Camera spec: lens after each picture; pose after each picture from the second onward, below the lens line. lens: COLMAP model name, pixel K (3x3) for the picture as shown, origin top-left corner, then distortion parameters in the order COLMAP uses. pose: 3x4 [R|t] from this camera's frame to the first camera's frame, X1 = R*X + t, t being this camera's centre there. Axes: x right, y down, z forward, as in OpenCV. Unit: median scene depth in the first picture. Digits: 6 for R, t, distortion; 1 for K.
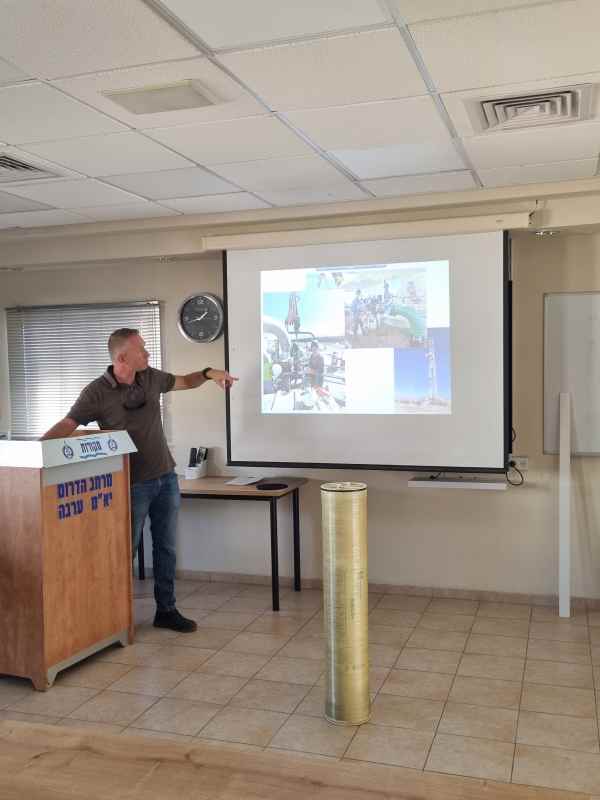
lens RADIAL K [[819.3, 0, 281.5], [0, 819.3, 408.9], [0, 0, 1]] dist [0.027644, -0.005343]
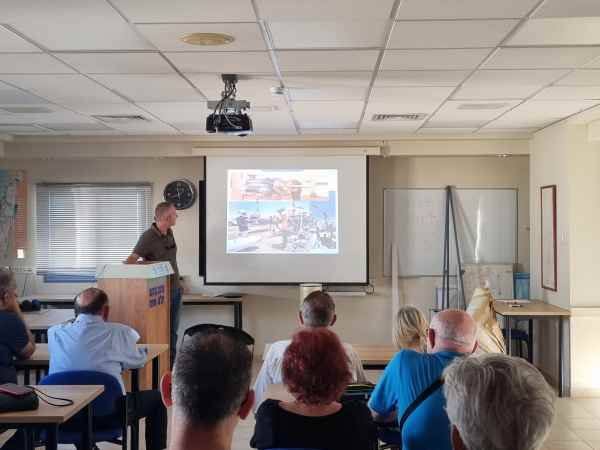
lens RADIAL K [[824.5, 0, 299.8], [0, 824.5, 213.2], [0, 0, 1]] dist [0.022212, 0.052475]
pose [[0.955806, 0.020877, 0.293257, -0.465961], [-0.001308, 0.997768, -0.066767, 0.044190], [-0.293997, 0.063433, 0.953699, -0.813706]]
